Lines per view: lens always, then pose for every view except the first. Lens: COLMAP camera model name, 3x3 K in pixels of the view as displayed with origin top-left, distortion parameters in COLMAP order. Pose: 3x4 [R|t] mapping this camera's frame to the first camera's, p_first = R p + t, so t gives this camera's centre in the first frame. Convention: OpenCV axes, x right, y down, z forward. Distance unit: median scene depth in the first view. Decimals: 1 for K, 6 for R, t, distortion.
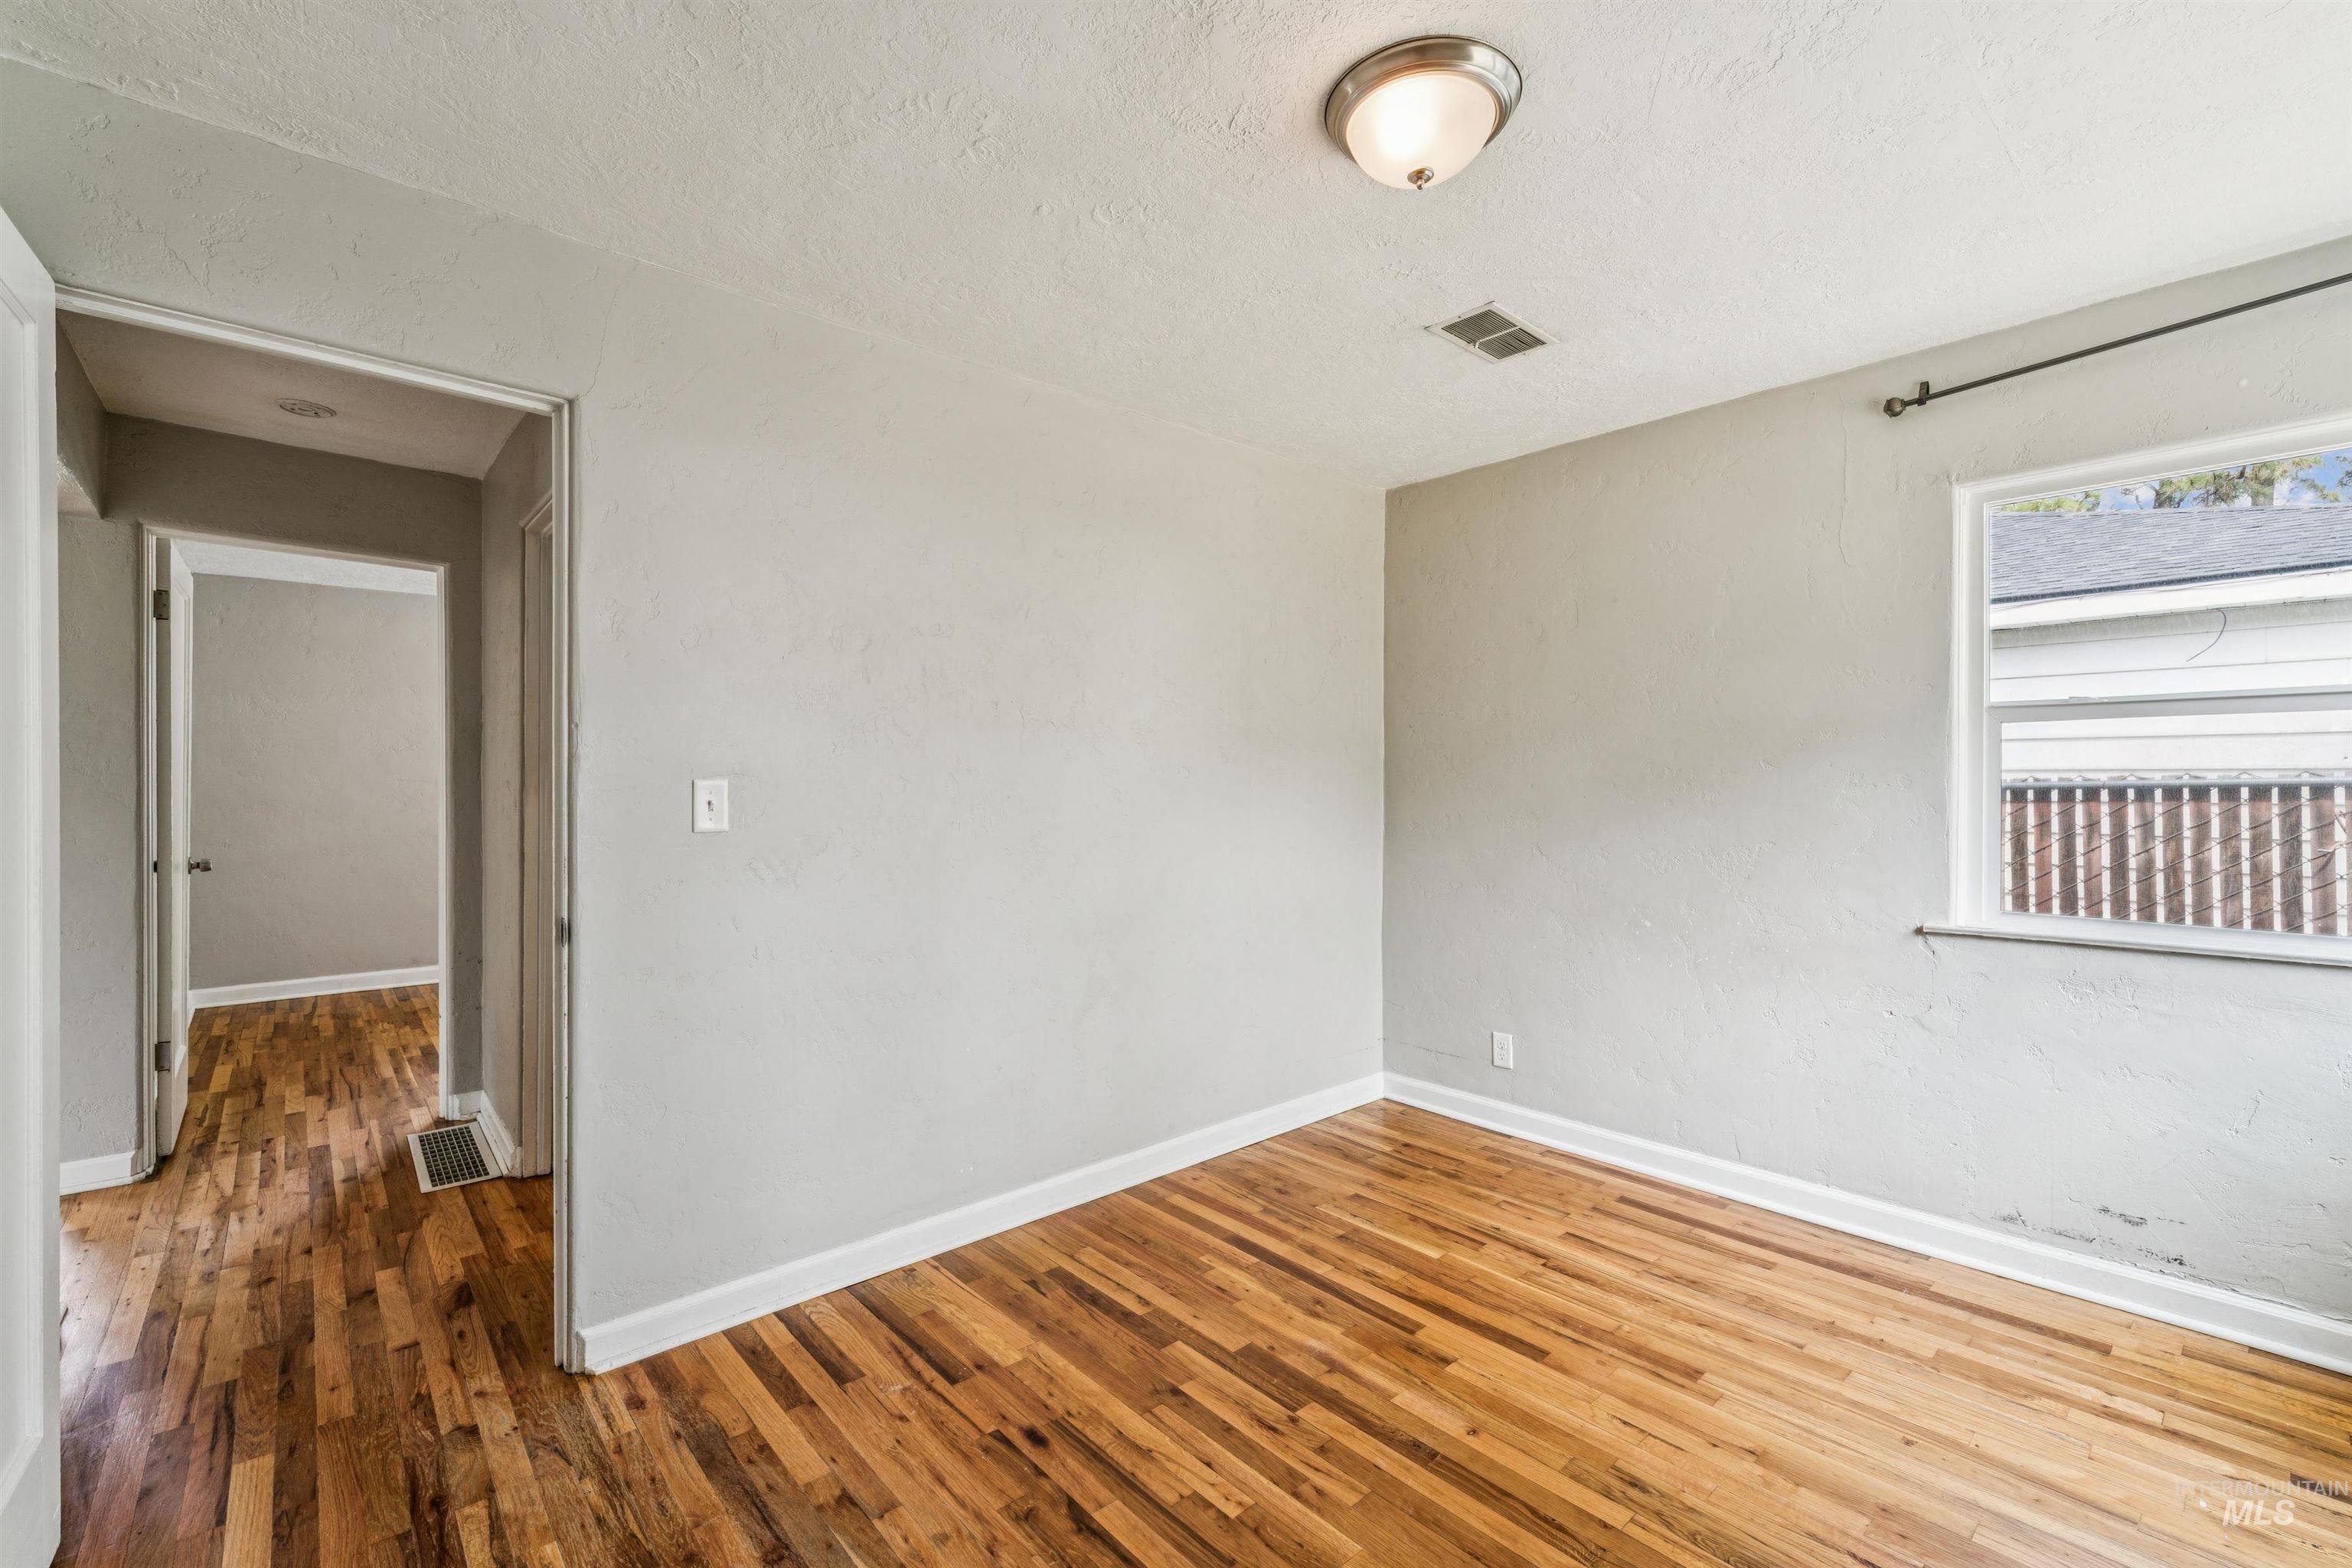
lens RADIAL K [[1006.7, 0, 1179.0], [0, 1006.7, 781.2], [0, 0, 1]] dist [-0.003143, 0.000356]
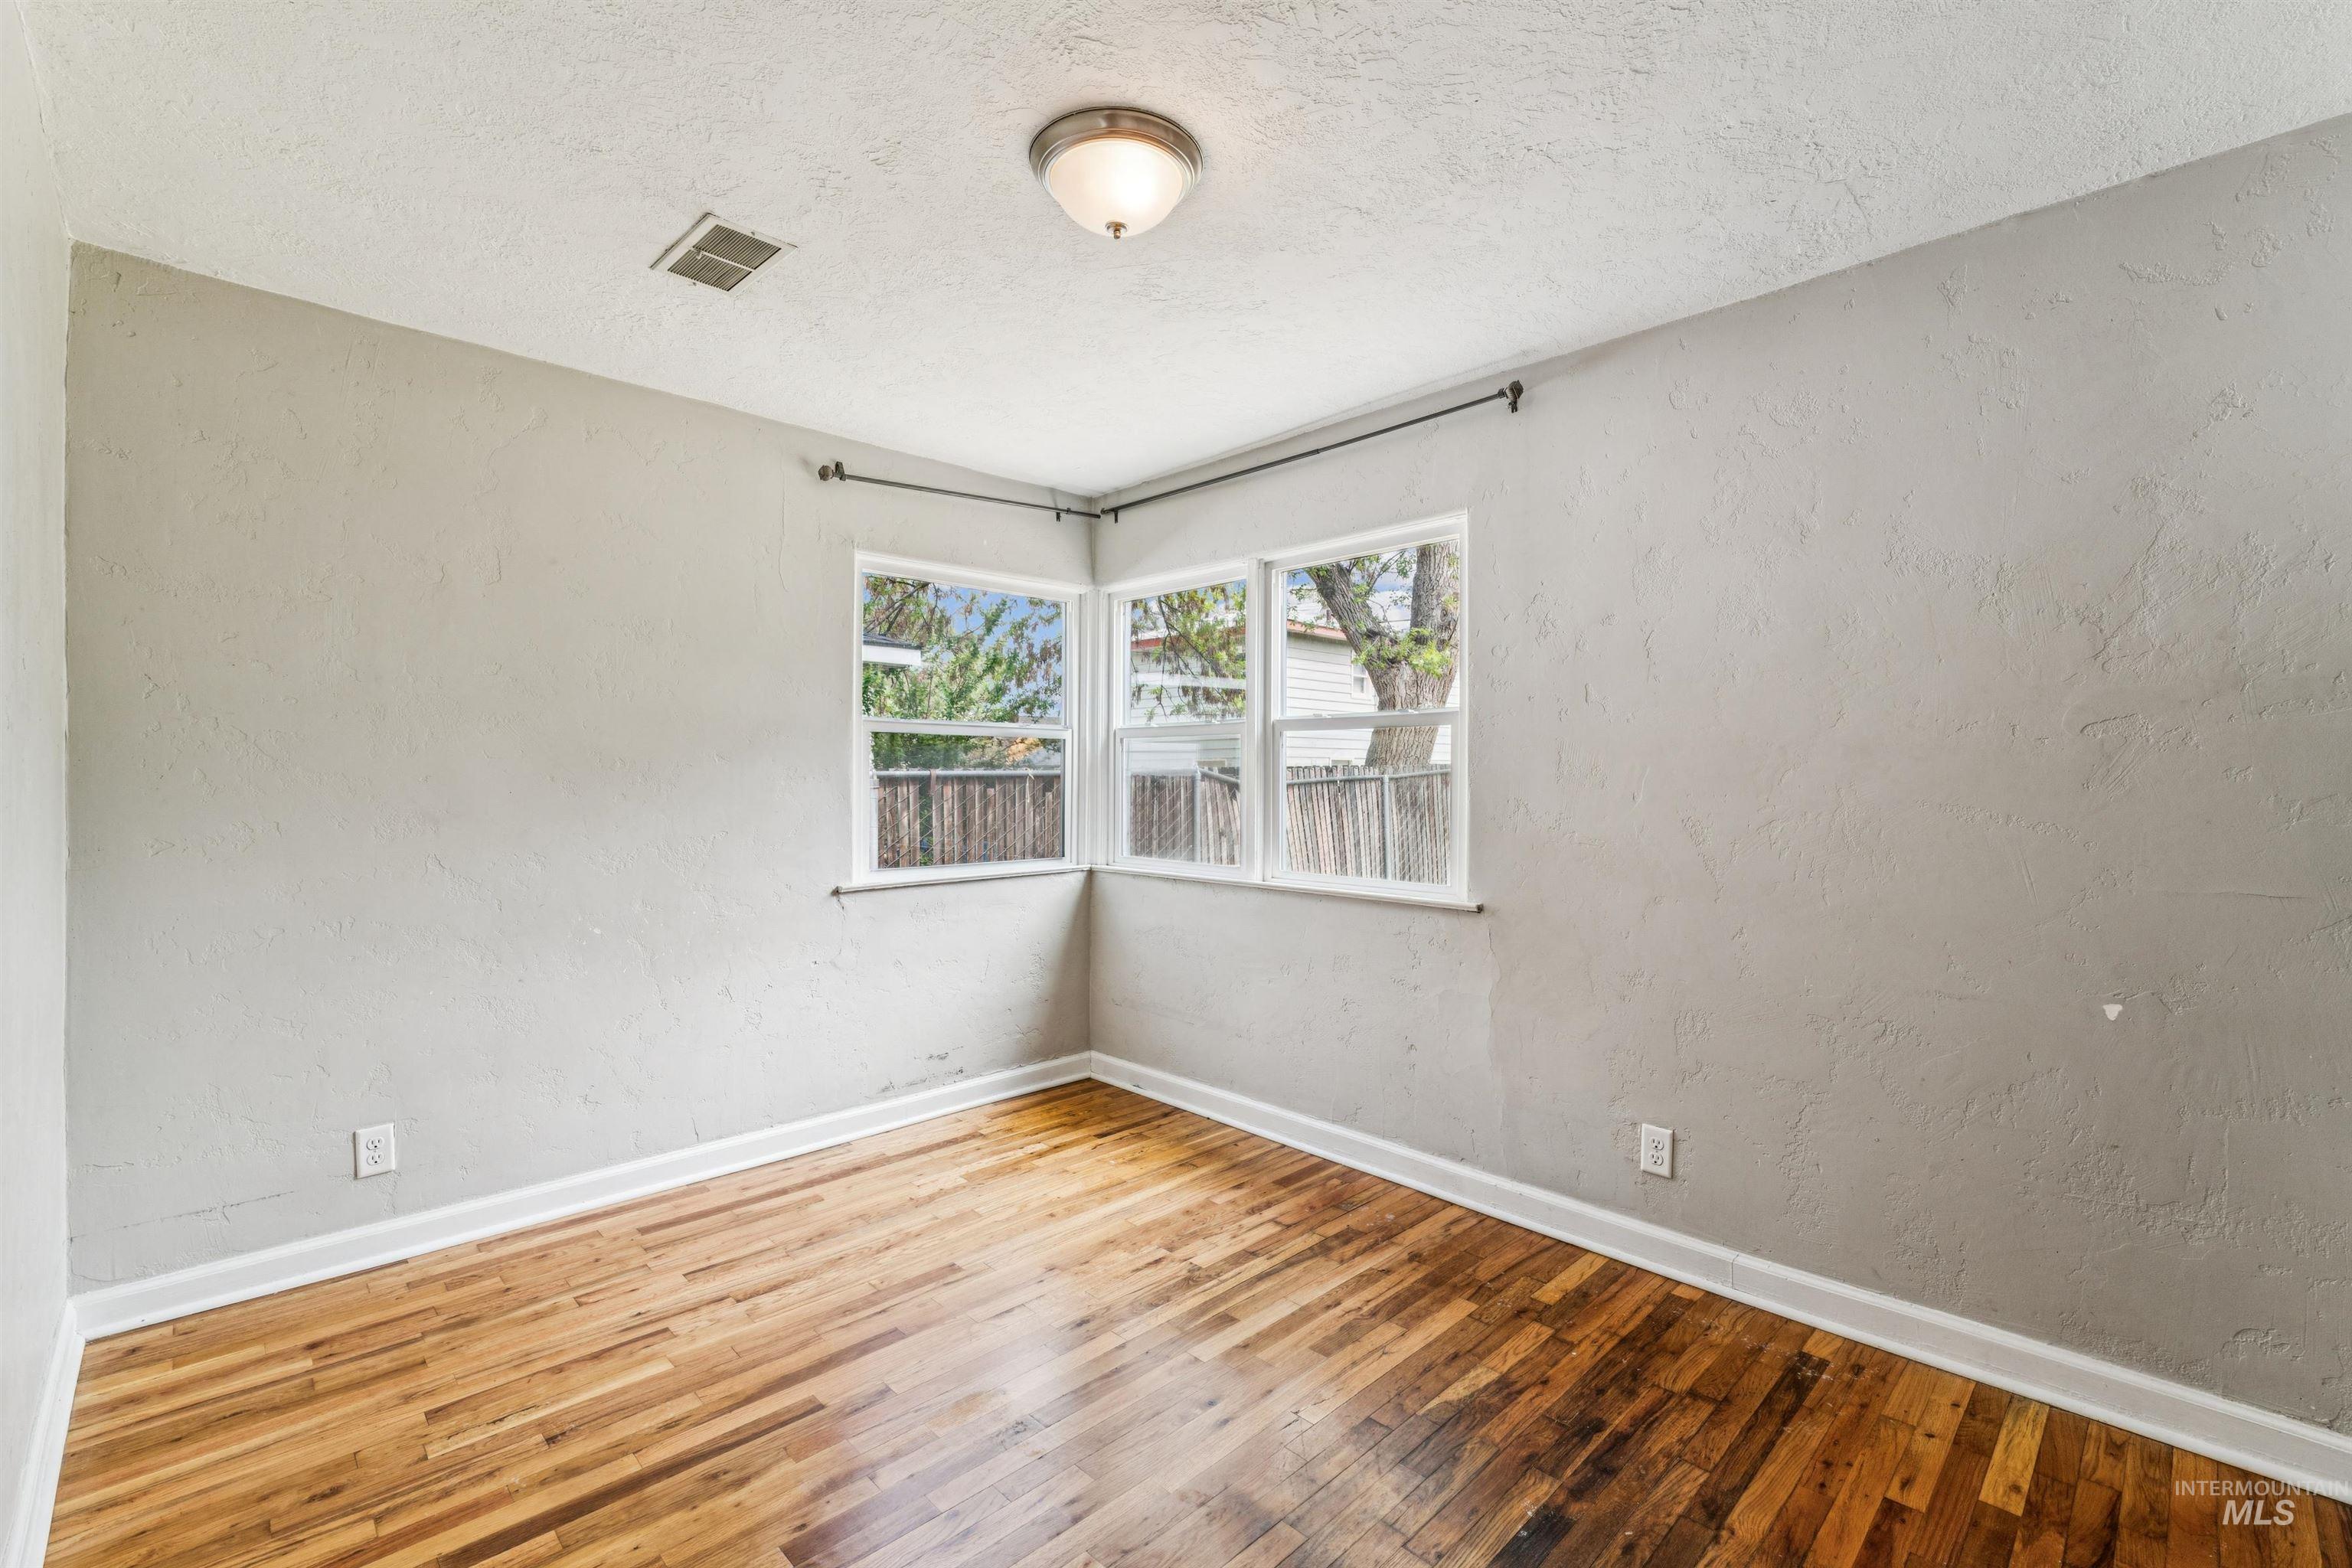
lens RADIAL K [[1006.7, 0, 1179.0], [0, 1006.7, 781.2], [0, 0, 1]] dist [-0.003143, 0.000356]
pose [[-0.050932, -0.003236, 0.998697, -0.555103], [-0.005178, 0.999982, 0.002976, 0.001828], [-0.998689, -0.005020, -0.050948, 0.628434]]
